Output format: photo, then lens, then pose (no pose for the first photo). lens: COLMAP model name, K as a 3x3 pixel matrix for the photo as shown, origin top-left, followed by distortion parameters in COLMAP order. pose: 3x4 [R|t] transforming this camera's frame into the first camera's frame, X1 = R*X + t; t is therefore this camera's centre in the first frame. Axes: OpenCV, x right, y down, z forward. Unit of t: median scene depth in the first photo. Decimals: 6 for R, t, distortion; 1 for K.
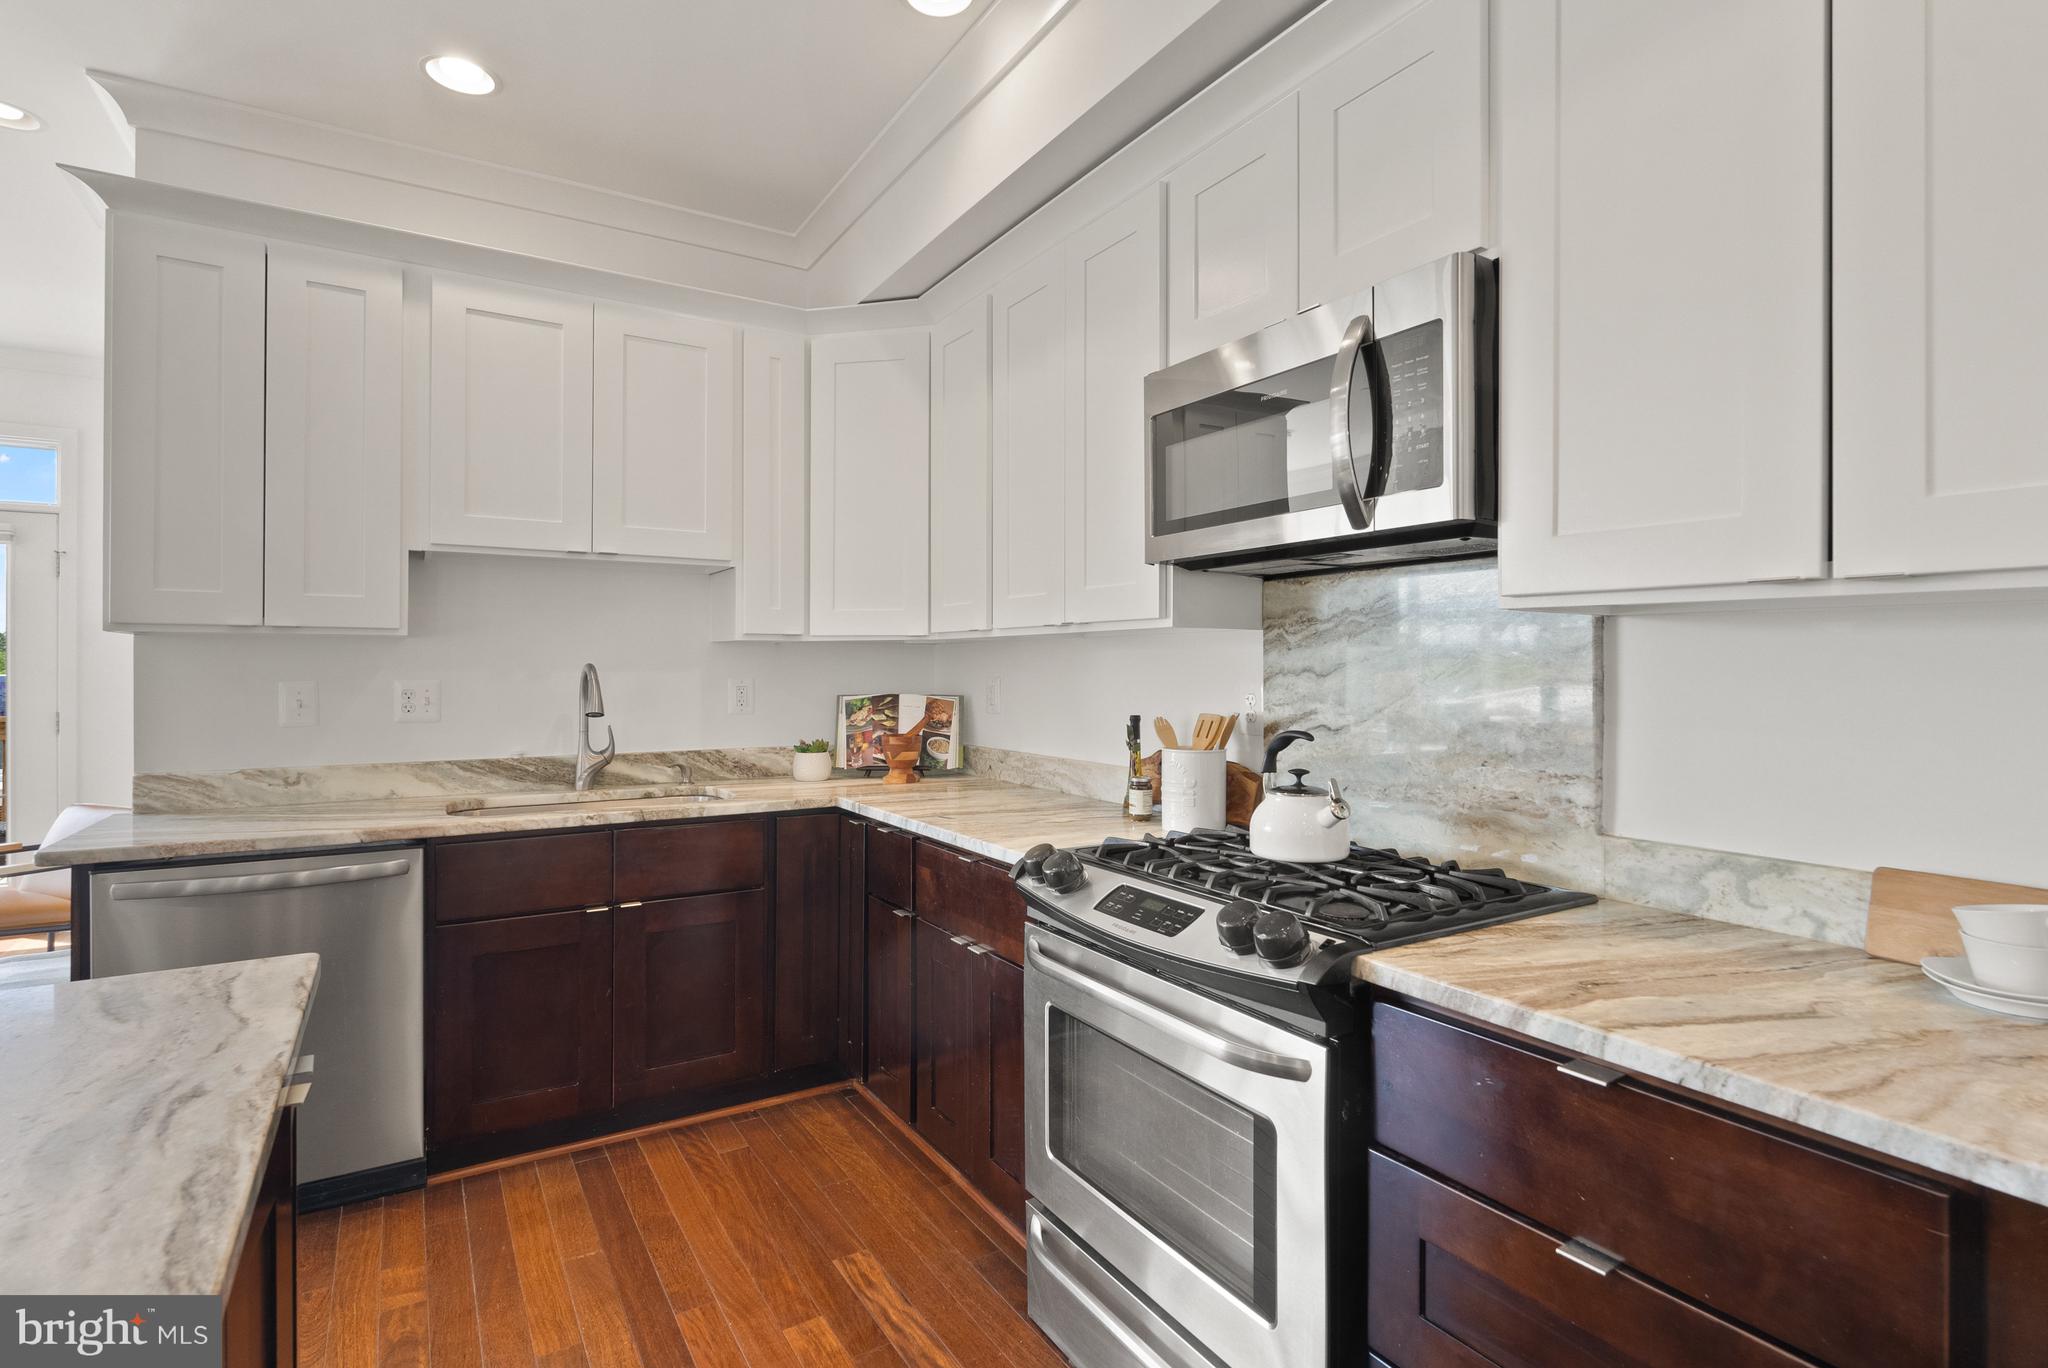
lens RADIAL K [[983.9, 0, 1024.0], [0, 983.9, 684.0], [0, 0, 1]] dist [0.001399, 0.000432]
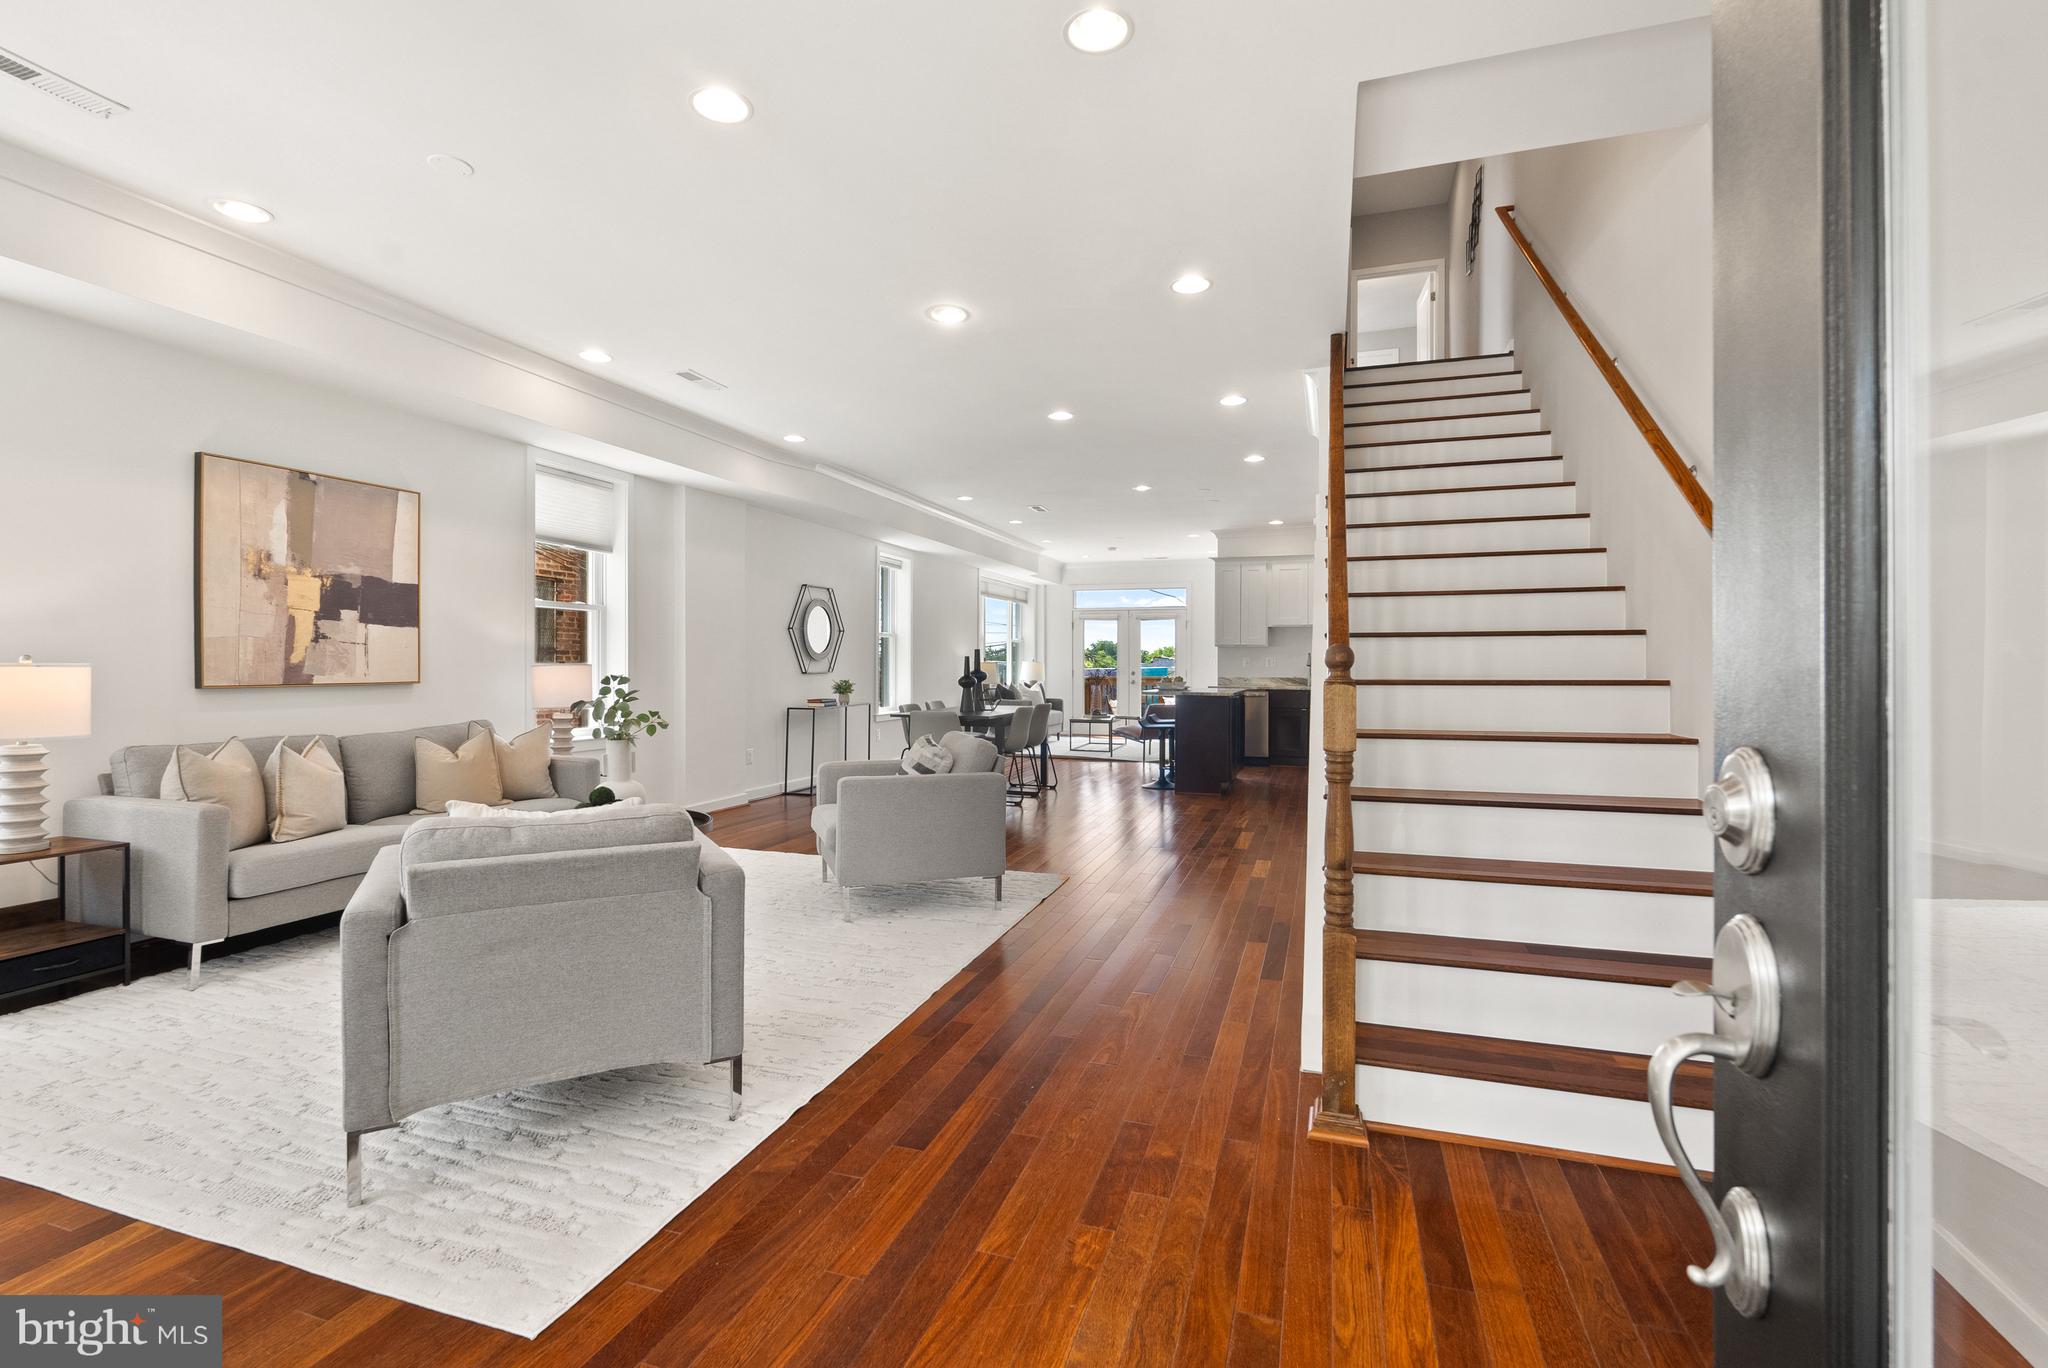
lens RADIAL K [[918.9, 0, 1024.0], [0, 918.9, 684.0], [0, 0, 1]] dist [0.000613, 0.000160]
pose [[0.638495, 0.005365, -0.769607, 1.807051], [0.002709, 0.999954, 0.009218, 0.063387], [0.769621, -0.007970, 0.638451, -2.409001]]
